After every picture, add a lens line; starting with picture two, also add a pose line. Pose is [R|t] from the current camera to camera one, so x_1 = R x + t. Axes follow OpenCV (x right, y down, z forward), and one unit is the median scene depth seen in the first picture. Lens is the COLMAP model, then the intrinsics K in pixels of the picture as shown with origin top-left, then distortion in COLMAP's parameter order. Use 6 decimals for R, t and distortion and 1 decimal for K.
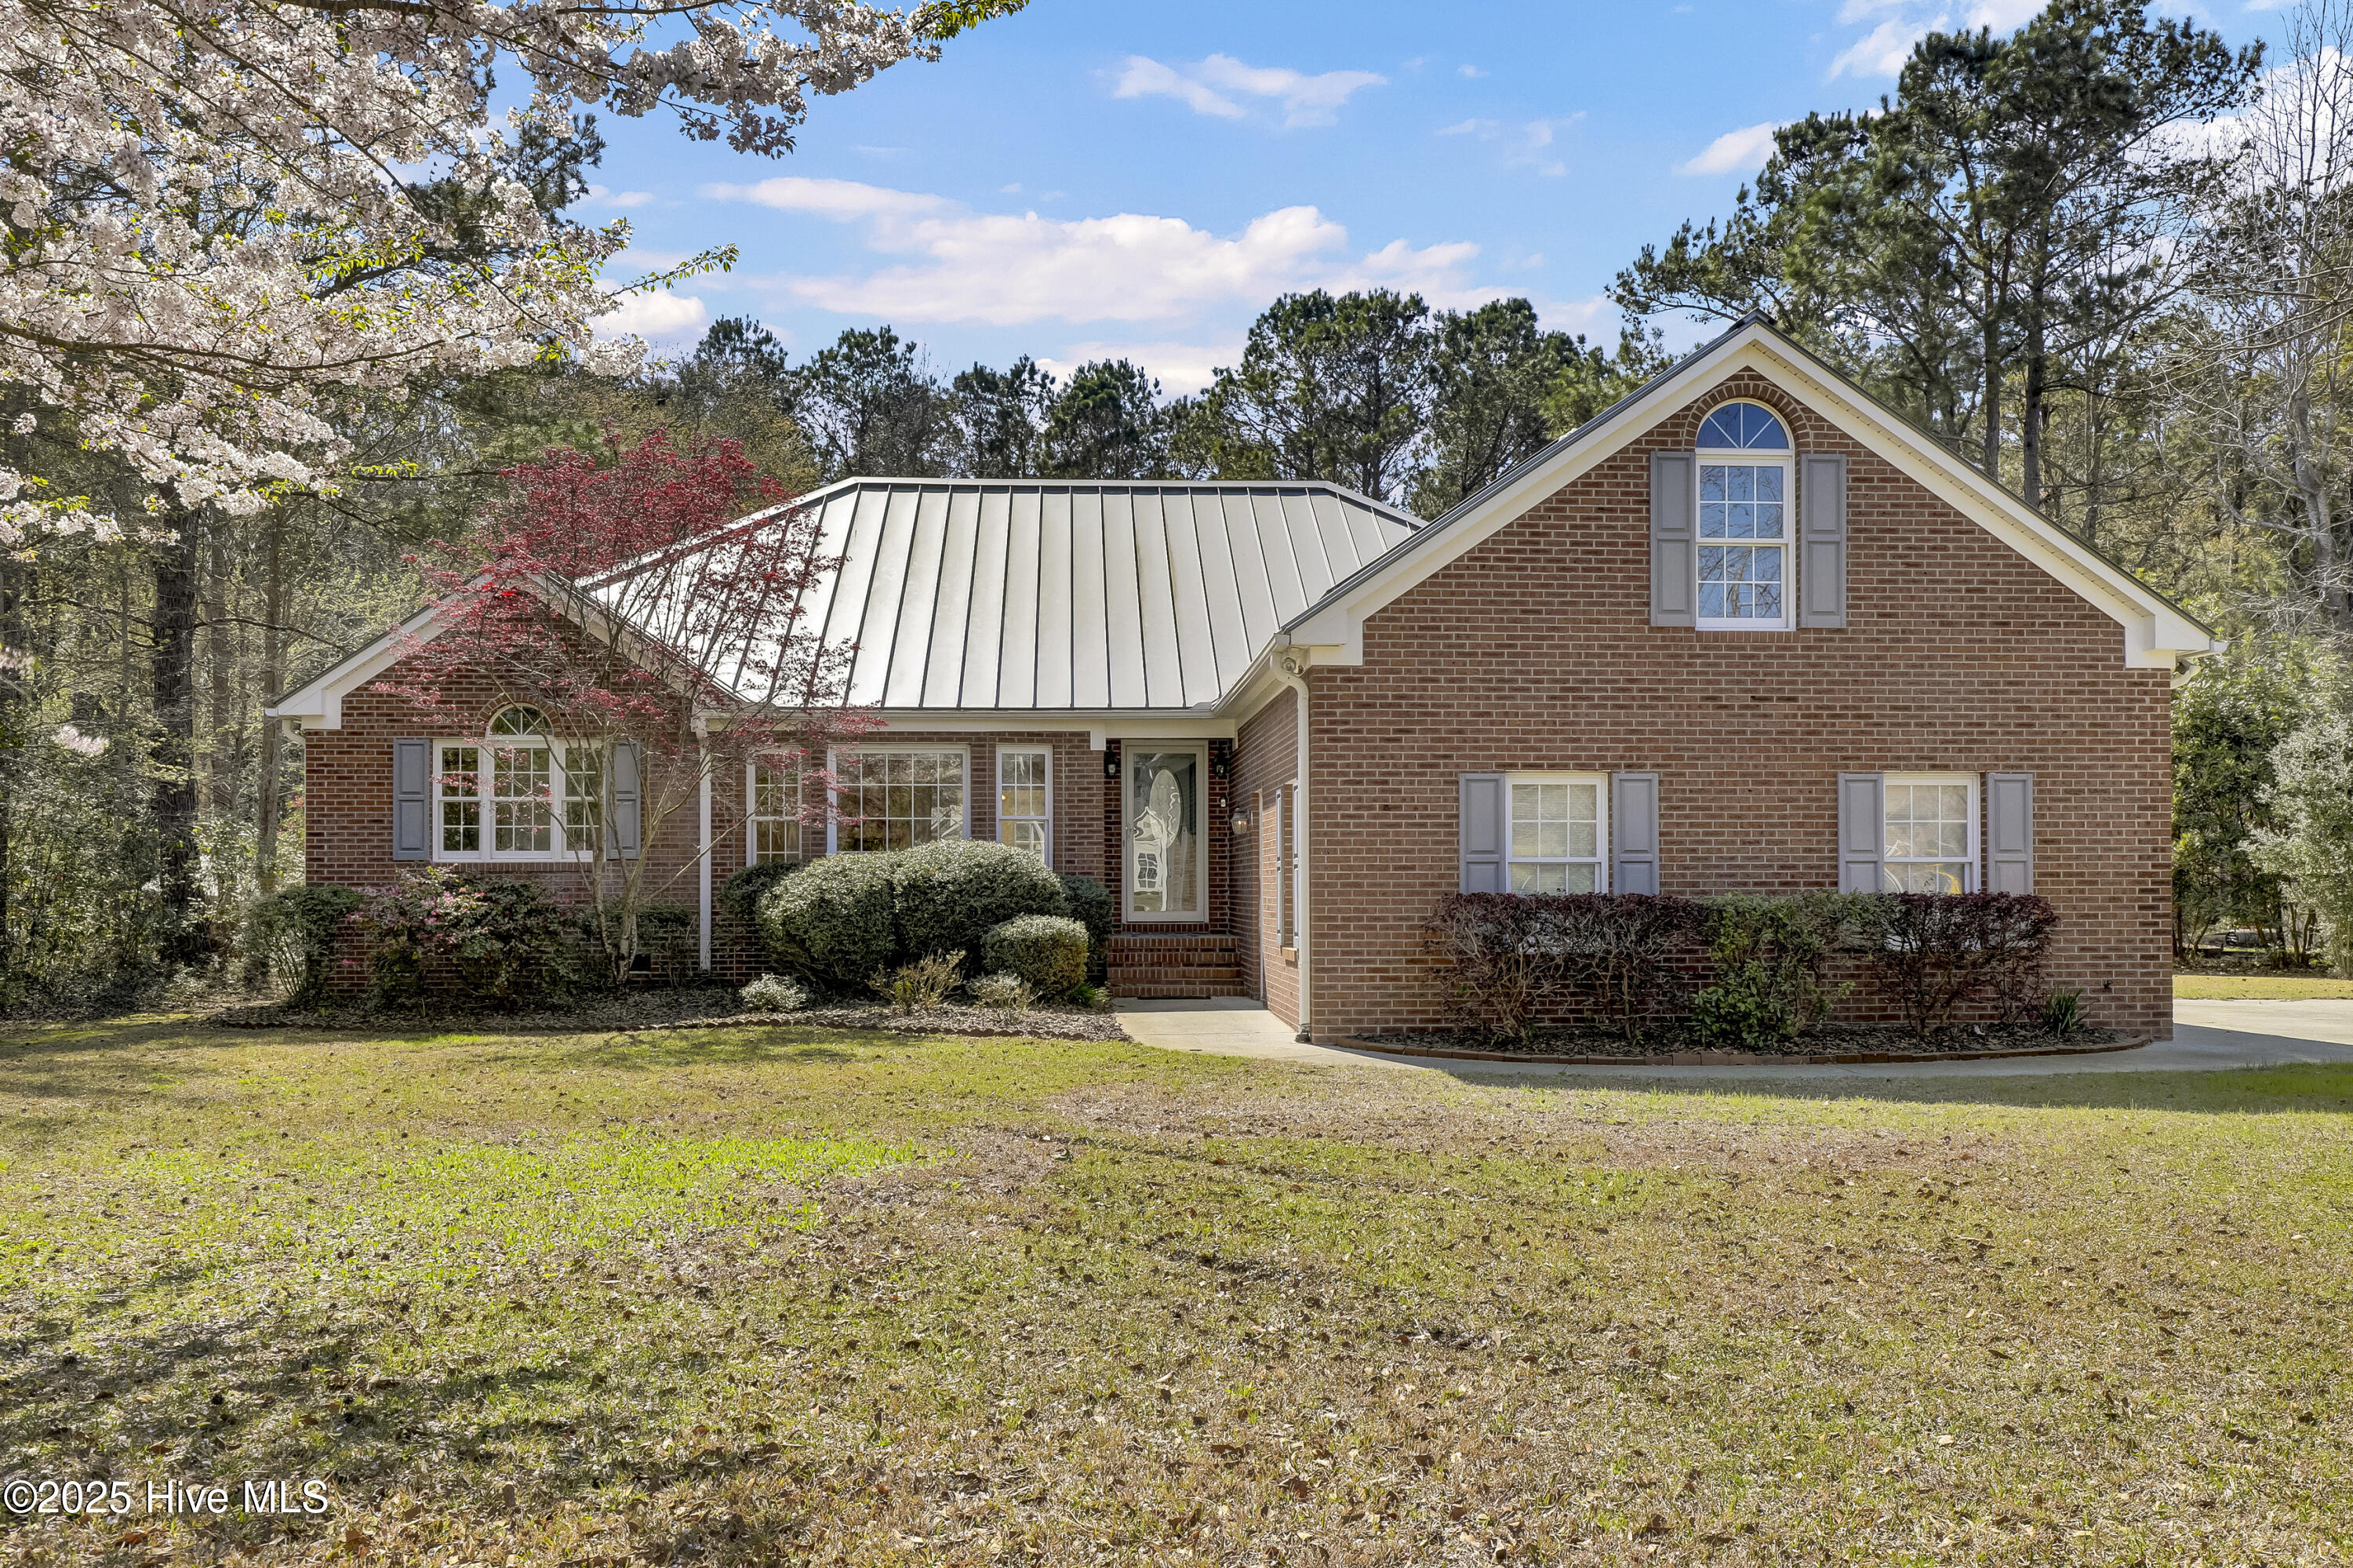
lens RADIAL K [[1872.0, 0, 1184.4], [0, 1872.0, 886.0], [0, 0, 1]] dist [0.000117, -0.003616]
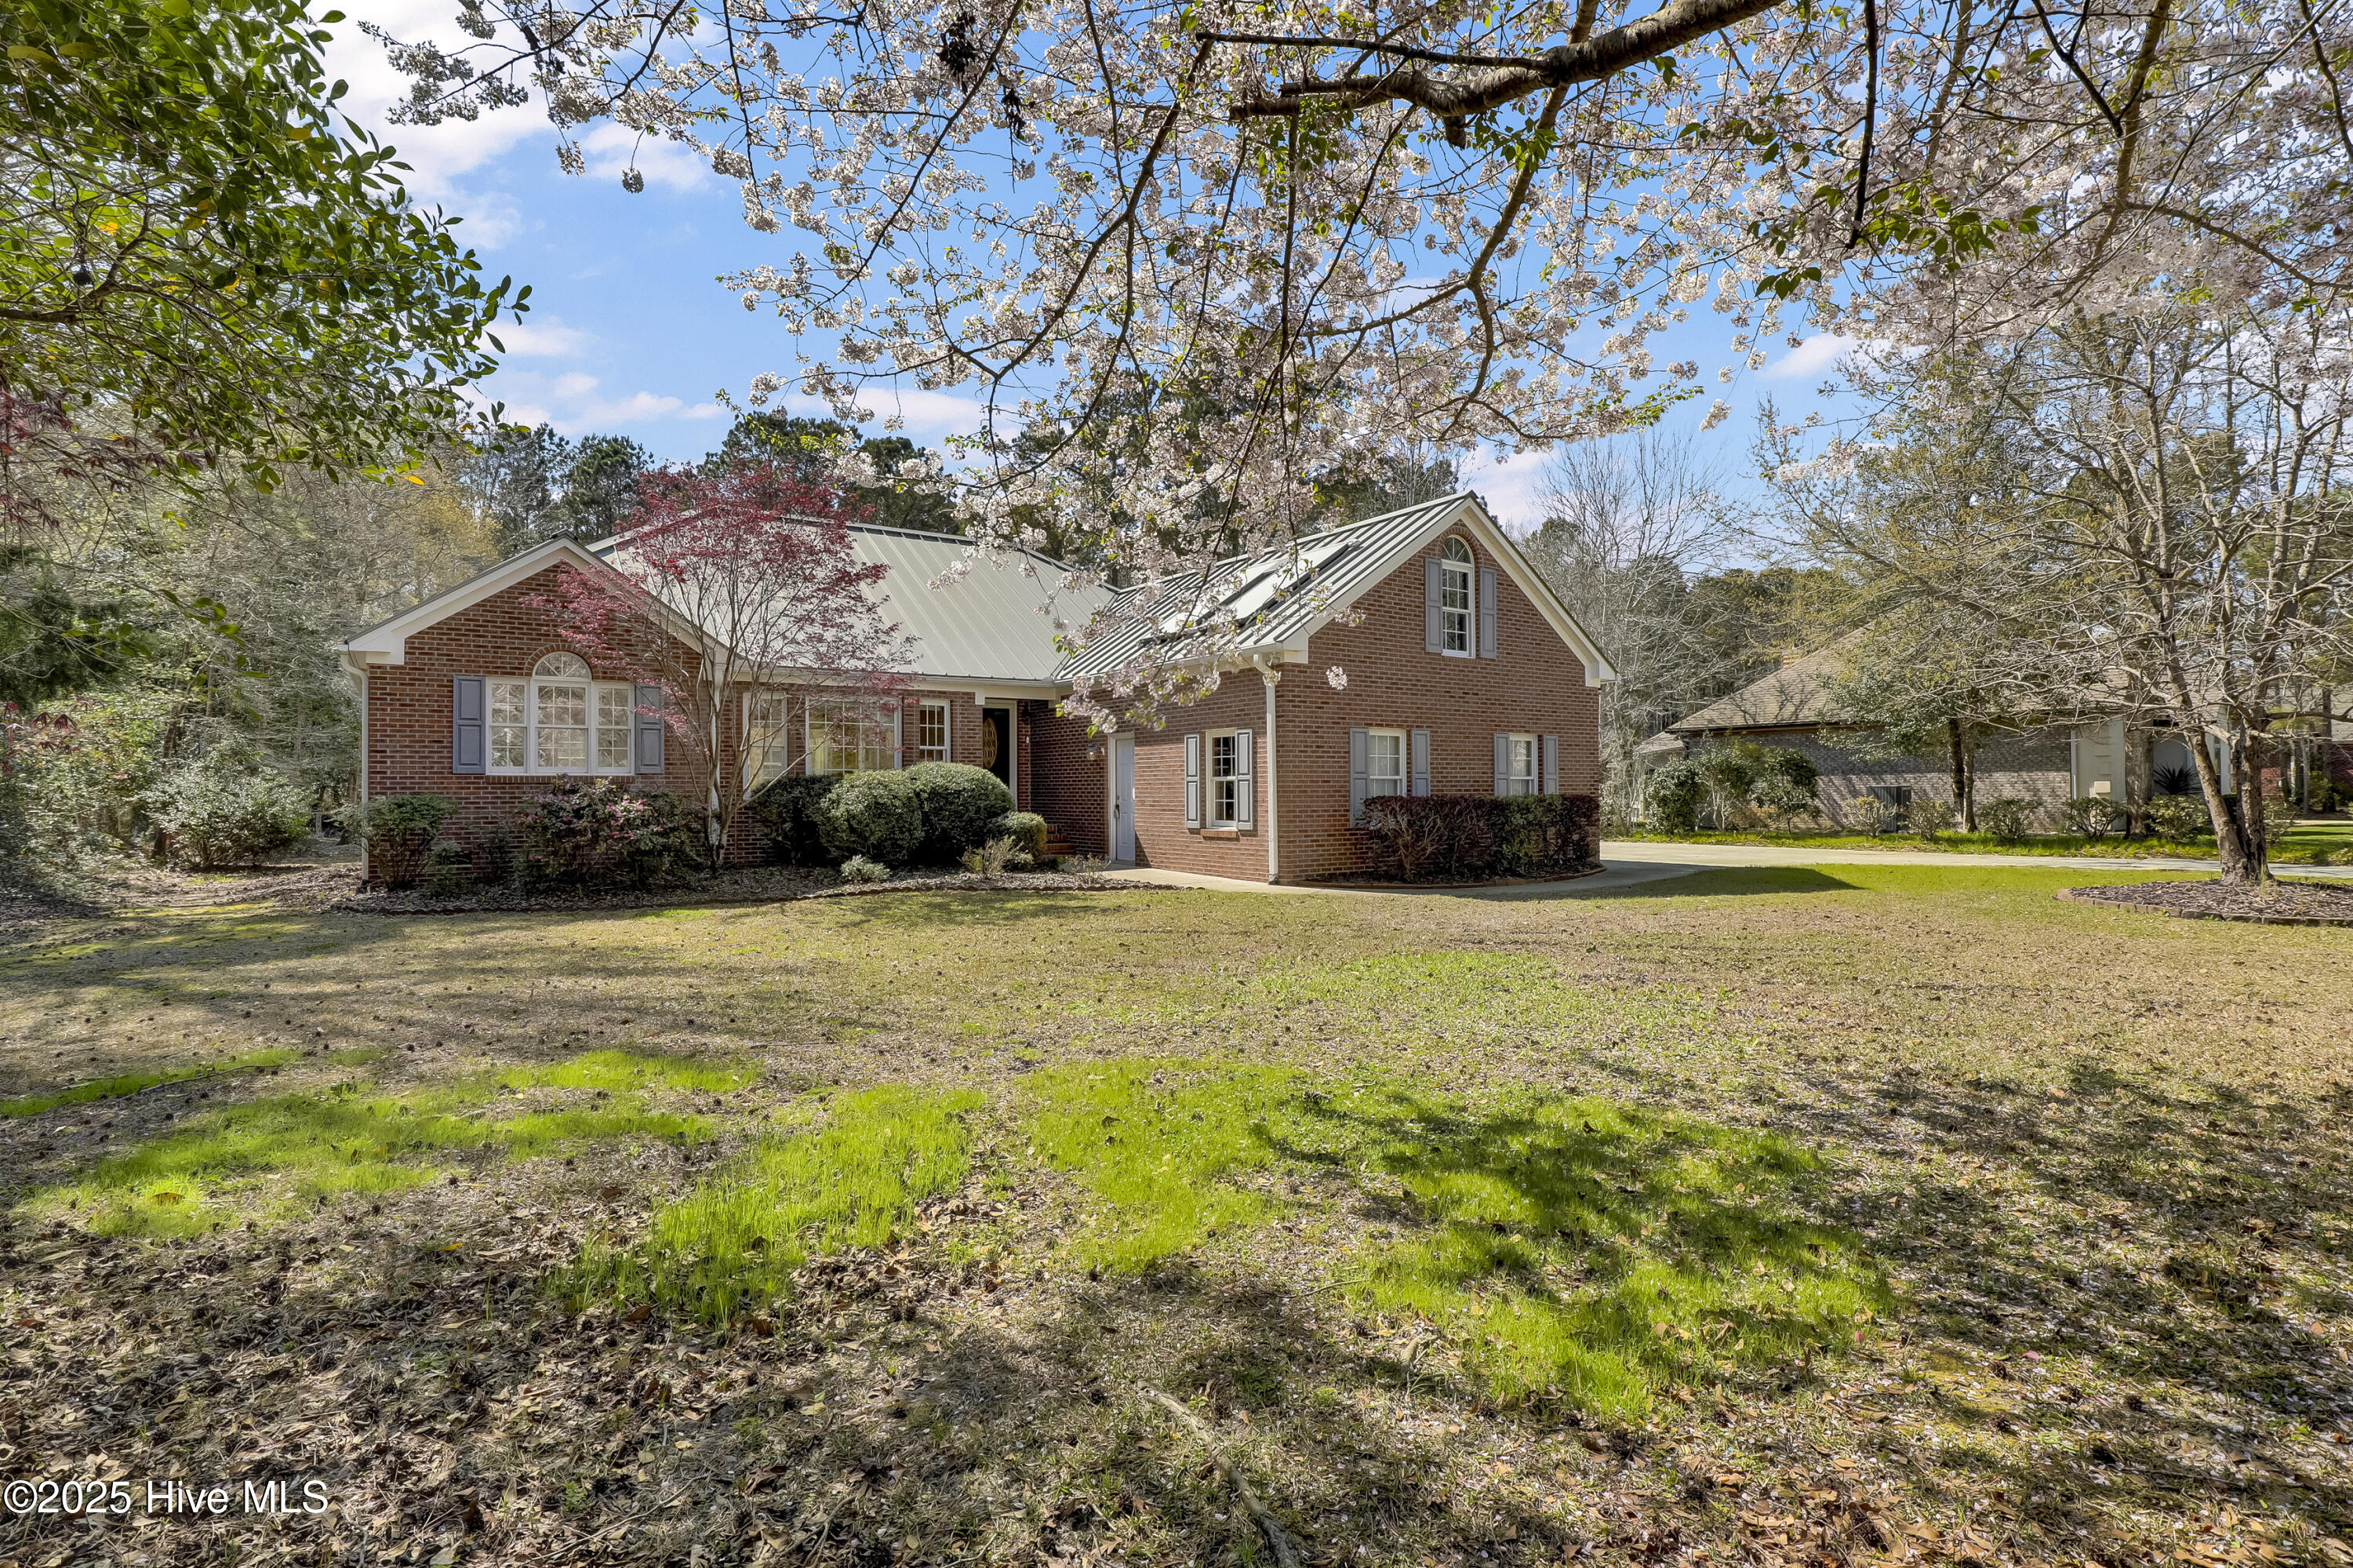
lens RADIAL K [[1107.5, 0, 1170.5], [0, 1107.5, 788.2], [0, 0, 1]] dist [-0.036502, 0.000002]
pose [[0.857391, -0.000315, 0.514666, -0.384468], [0.001883, 0.999995, -0.002525, -0.001090], [-0.514663, 0.003134, 0.857387, 0.140890]]
